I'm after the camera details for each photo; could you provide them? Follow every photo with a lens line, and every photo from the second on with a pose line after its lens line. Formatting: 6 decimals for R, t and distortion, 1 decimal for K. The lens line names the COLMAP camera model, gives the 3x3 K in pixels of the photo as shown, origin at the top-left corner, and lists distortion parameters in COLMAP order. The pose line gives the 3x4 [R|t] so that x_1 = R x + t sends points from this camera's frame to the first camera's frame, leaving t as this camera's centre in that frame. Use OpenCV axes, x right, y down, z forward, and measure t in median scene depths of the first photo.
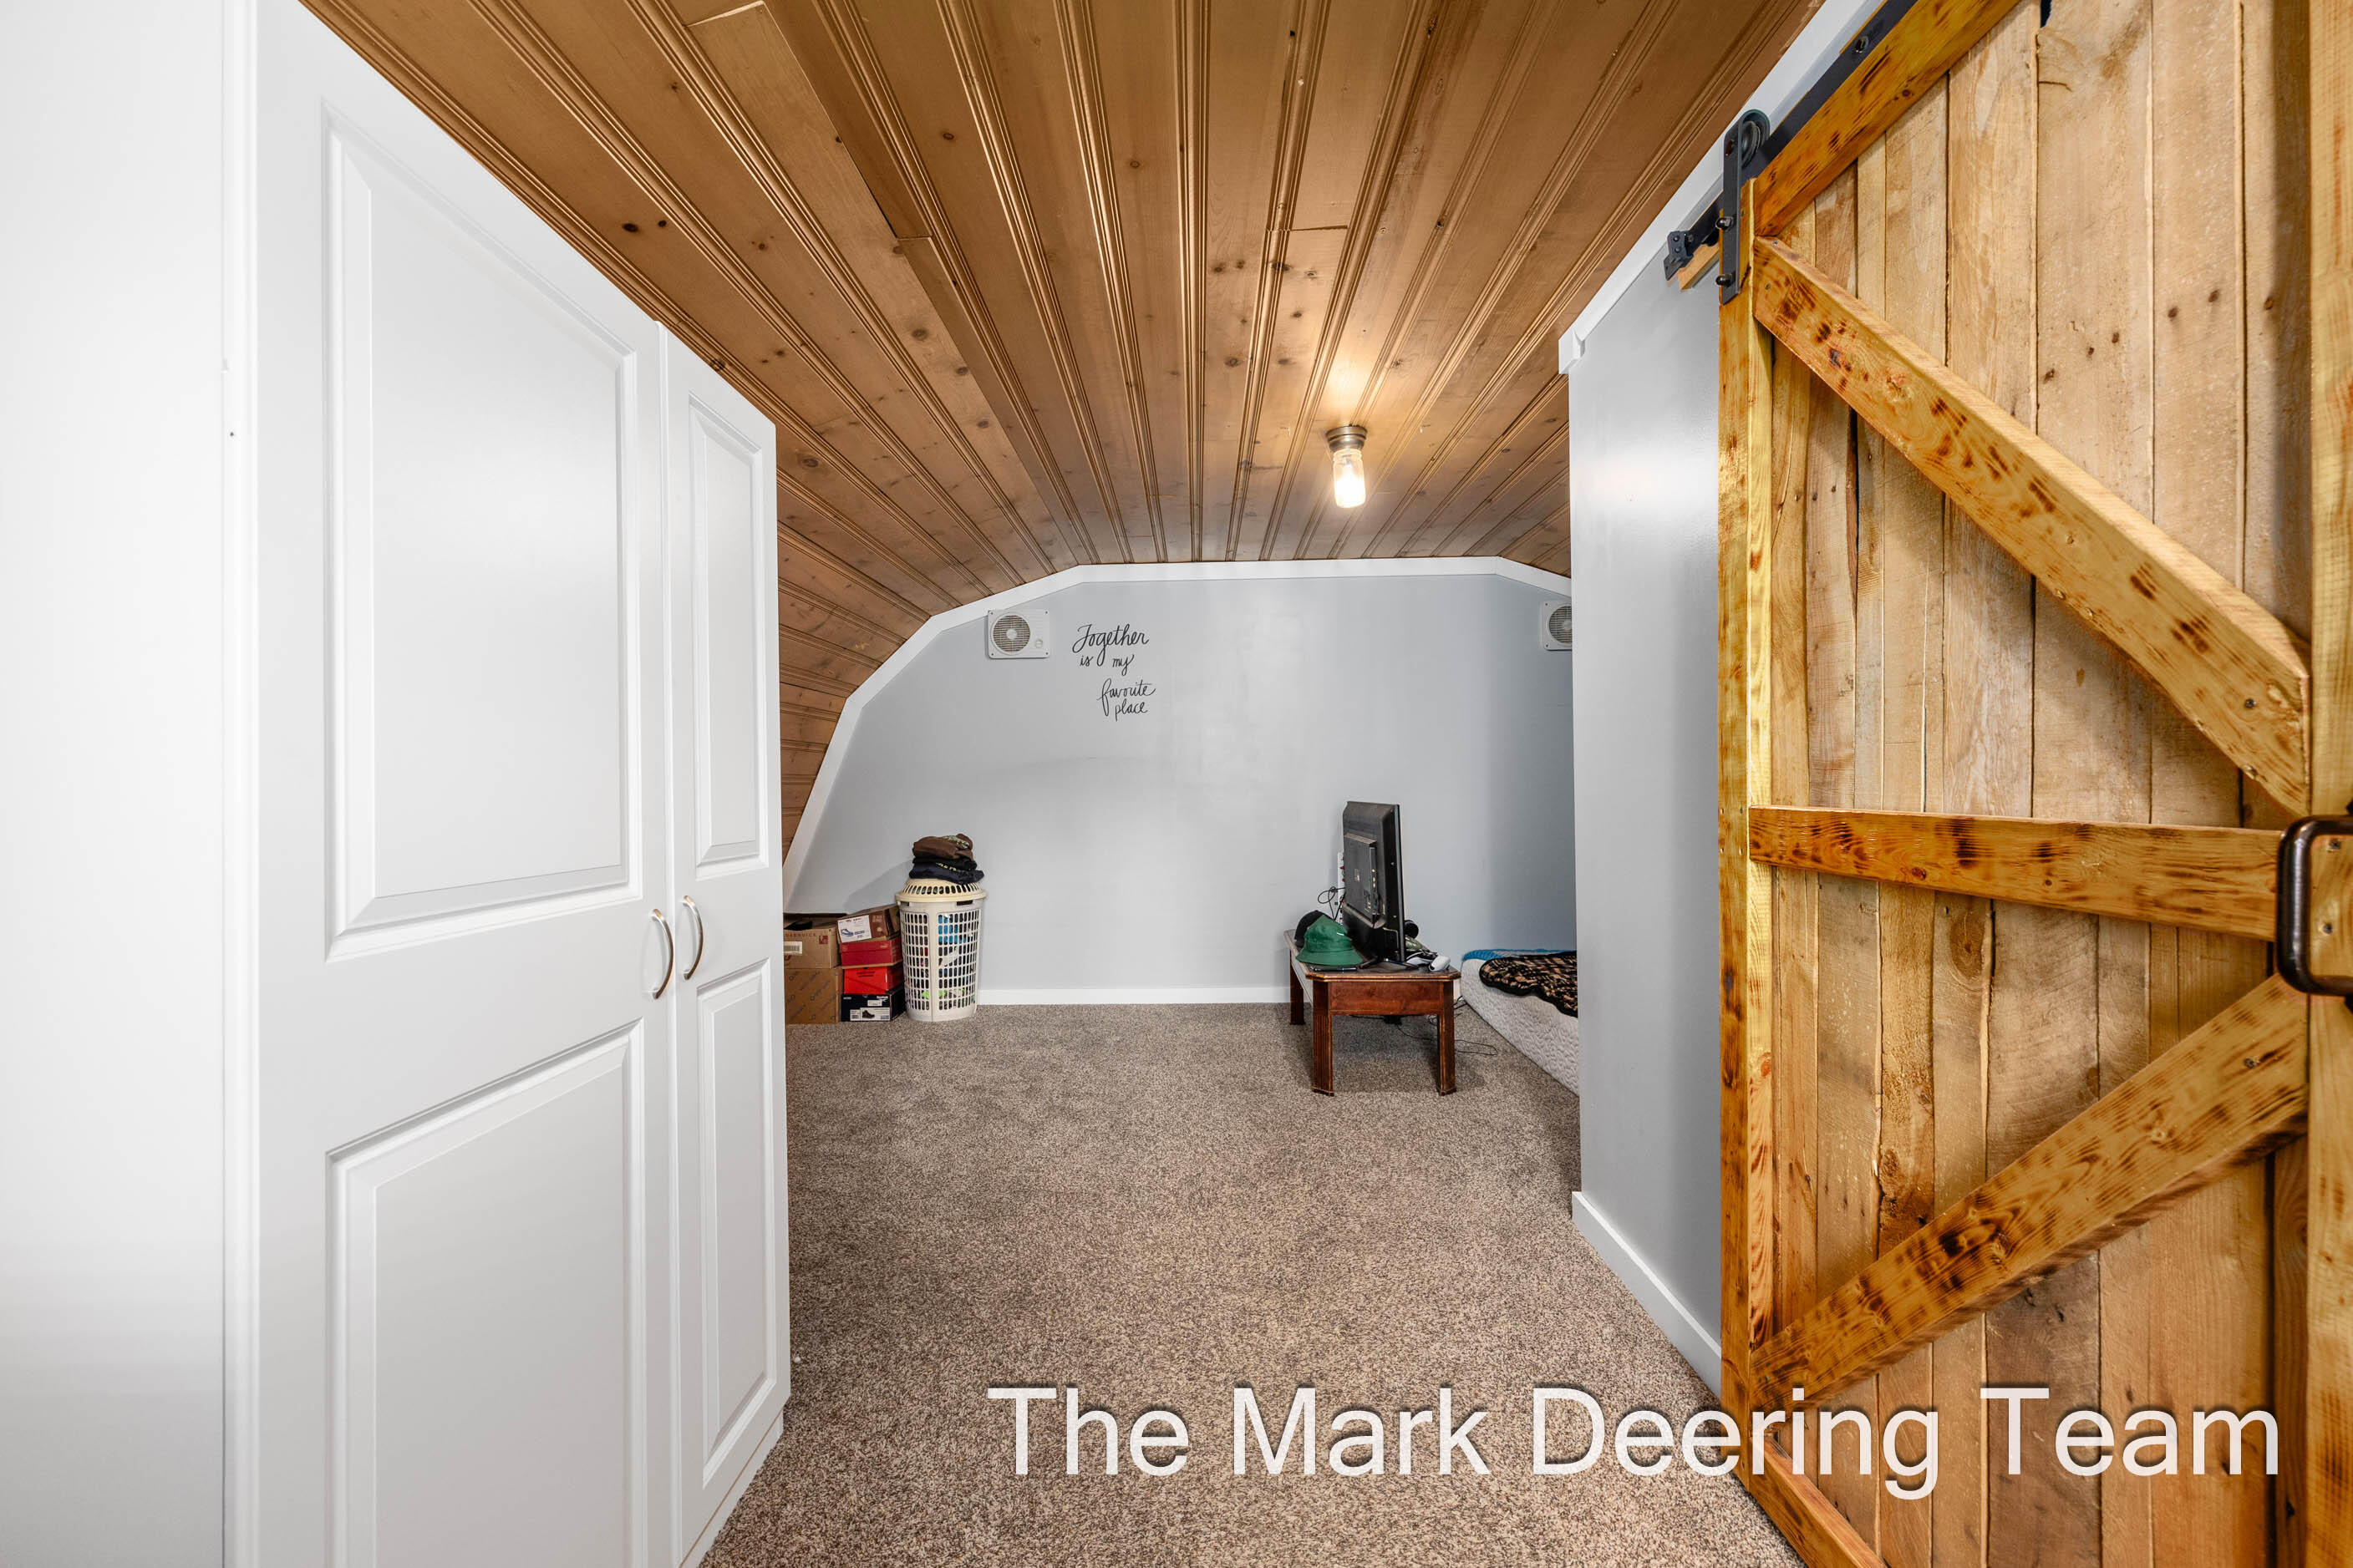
lens RADIAL K [[898.9, 0, 1177.1], [0, 898.9, 778.8], [0, 0, 1]] dist [0.000593, -0.000240]
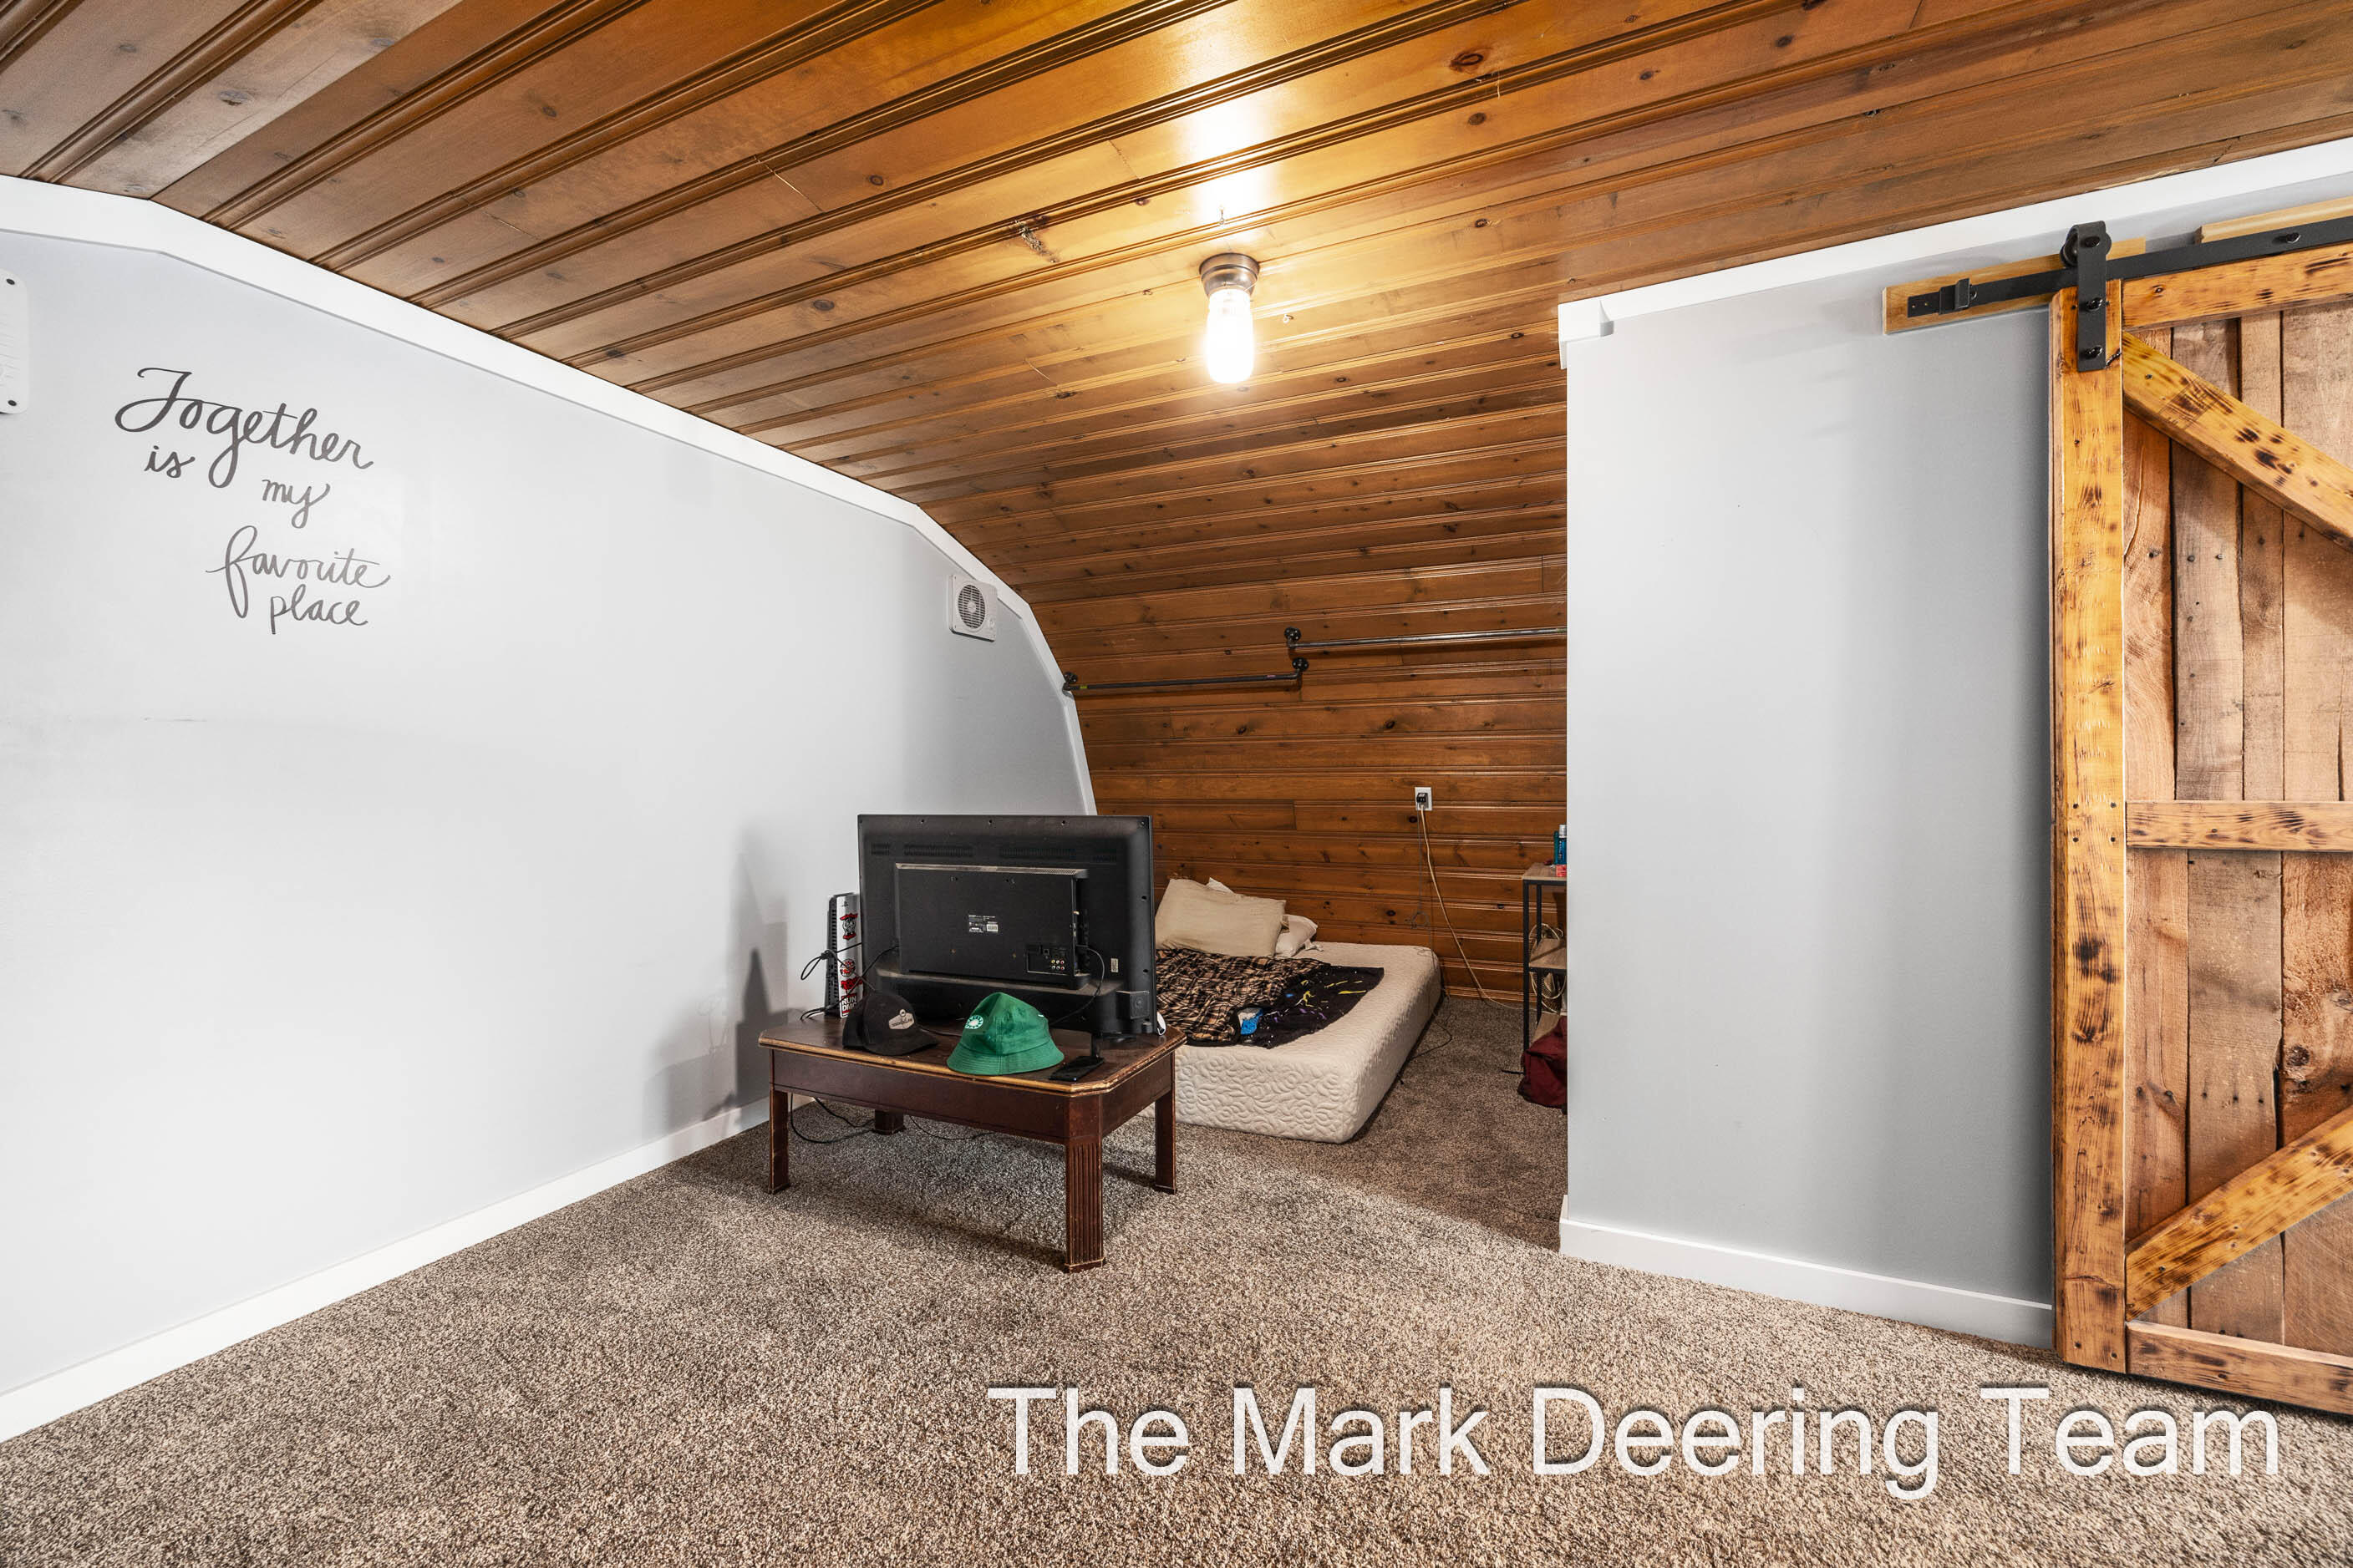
lens RADIAL K [[898.9, 0, 1177.1], [0, 898.9, 778.8], [0, 0, 1]] dist [0.000593, -0.000240]
pose [[0.409626, 0.006266, 0.912232, -1.076231], [-0.001373, 0.999980, -0.006252, 0.010966], [-0.912252, 0.001308, 0.409626, 1.835209]]
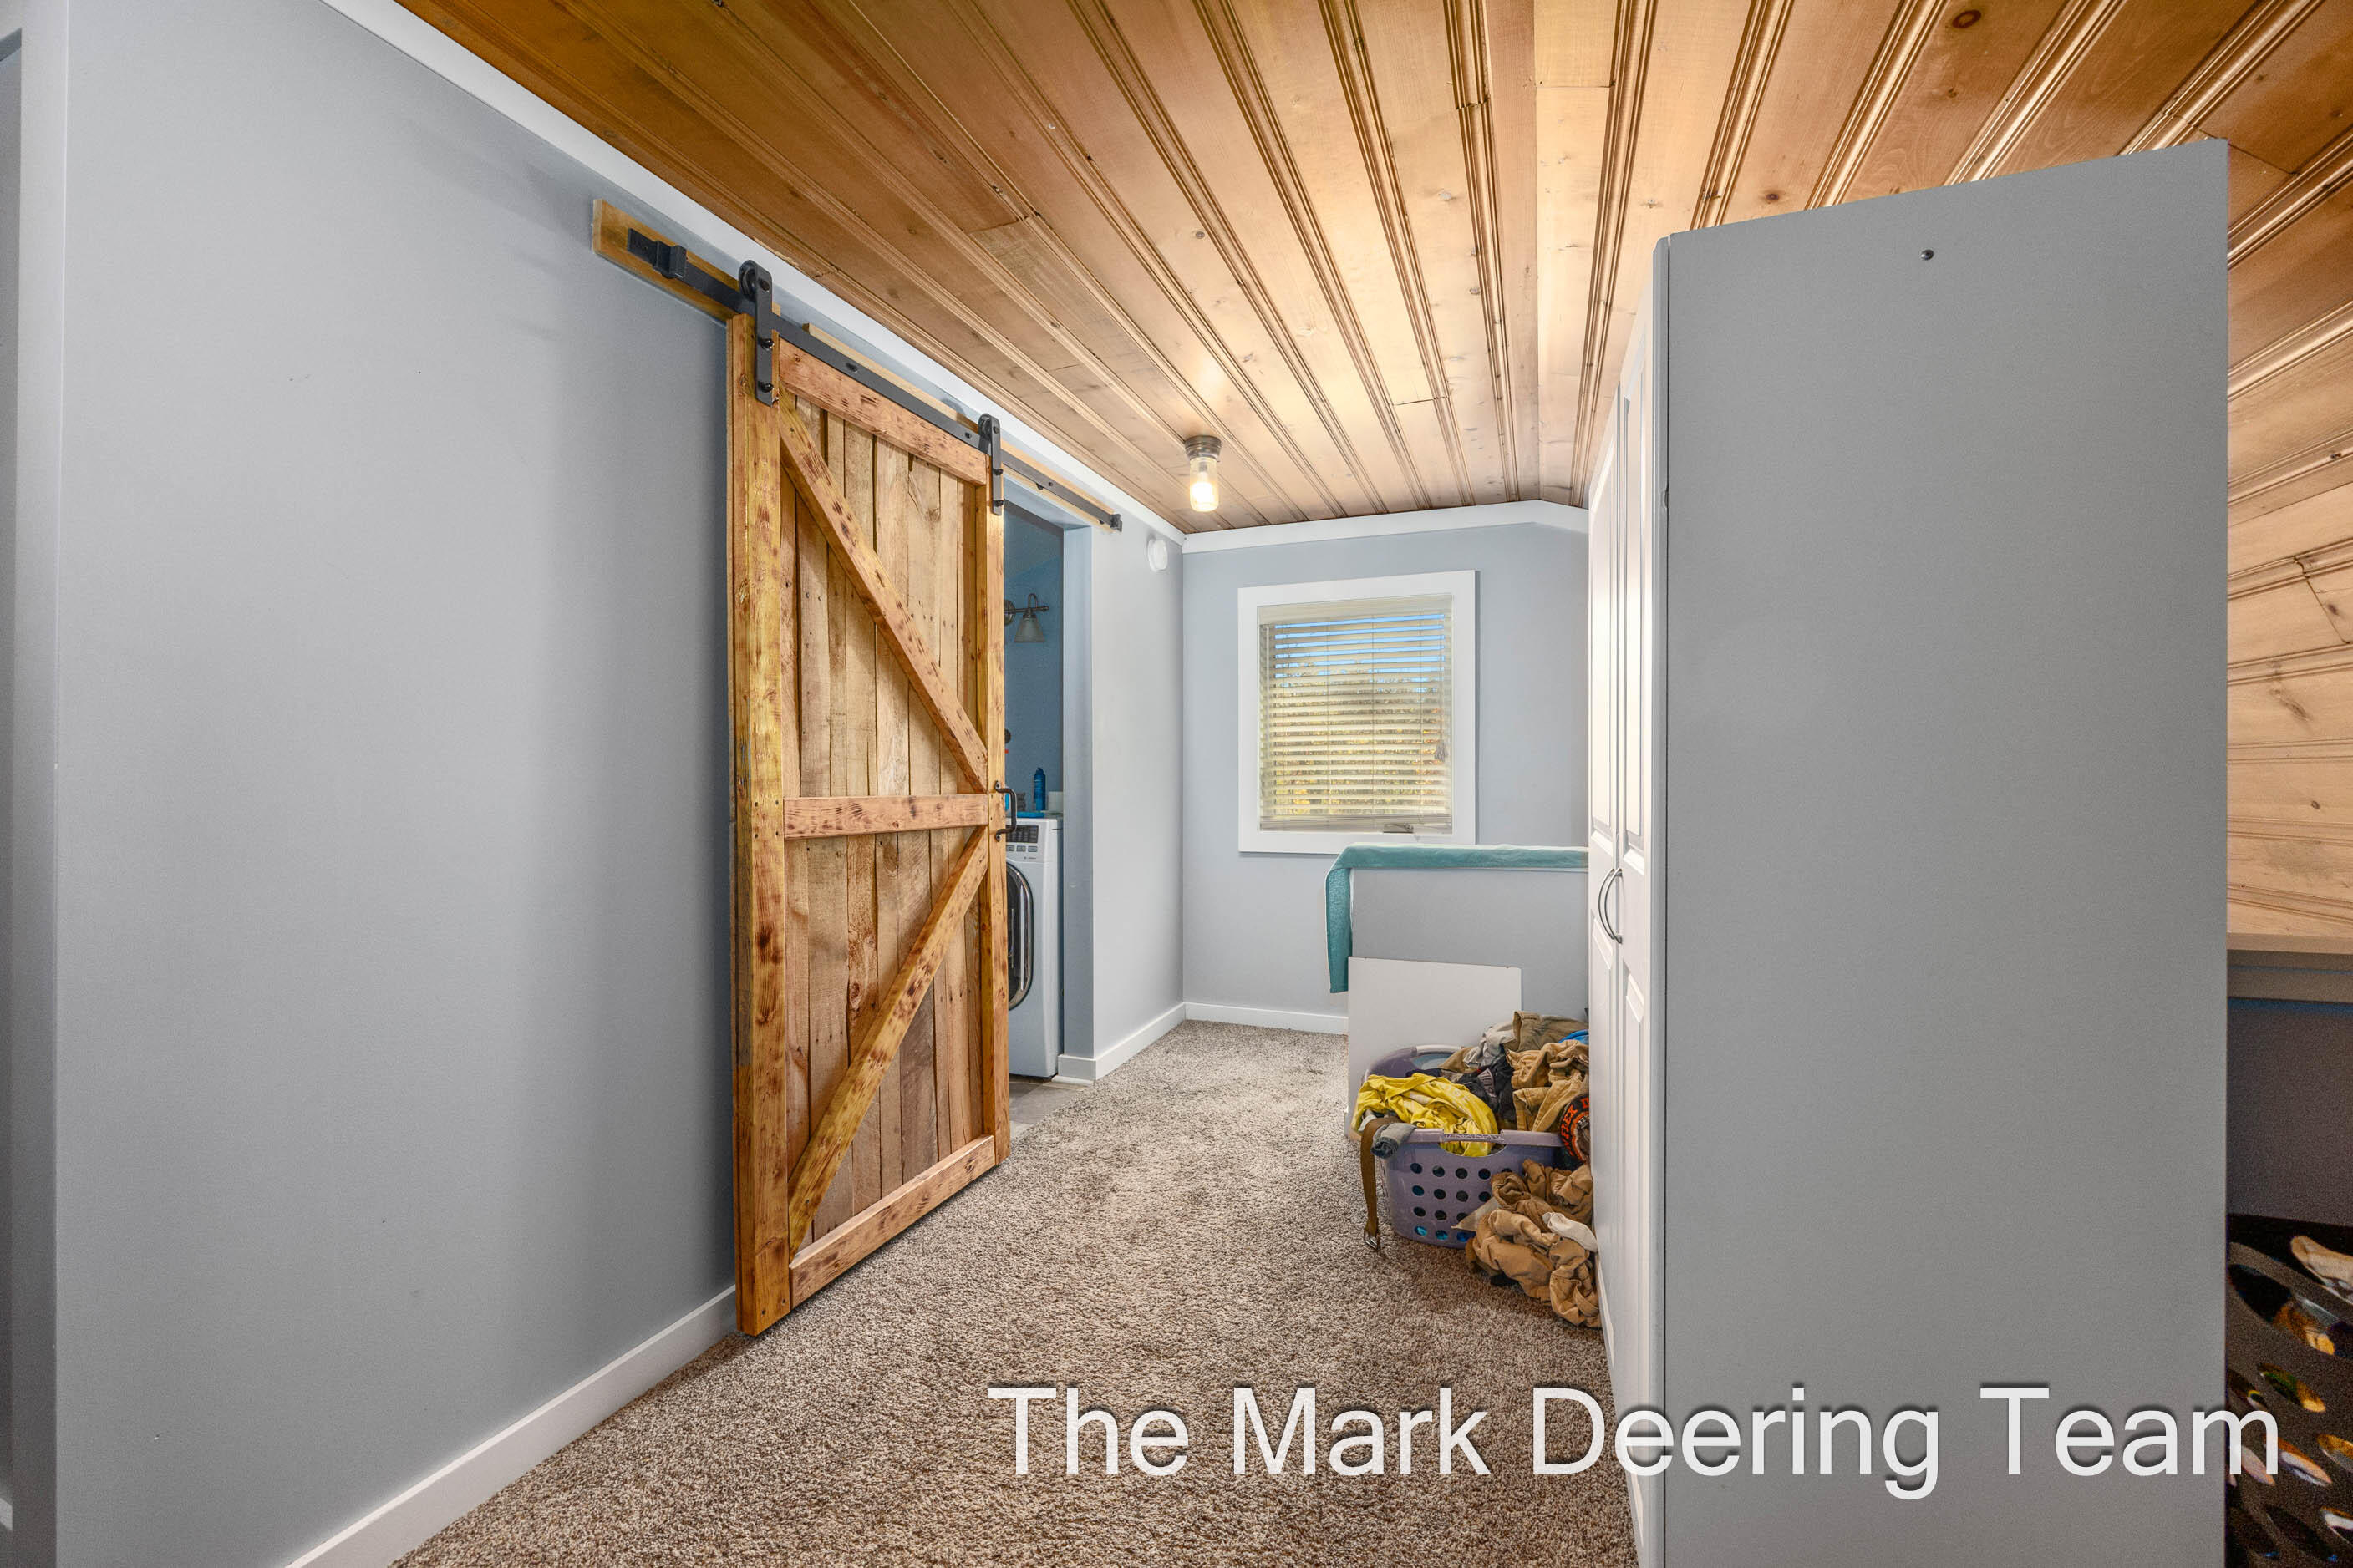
lens RADIAL K [[898.9, 0, 1177.1], [0, 898.9, 778.8], [0, 0, 1]] dist [0.000593, -0.000240]
pose [[-0.929744, 0.015813, 0.367866, -0.447856], [0.013054, 0.999865, -0.009986, 0.024138], [-0.367974, -0.004482, -0.929825, 2.243408]]
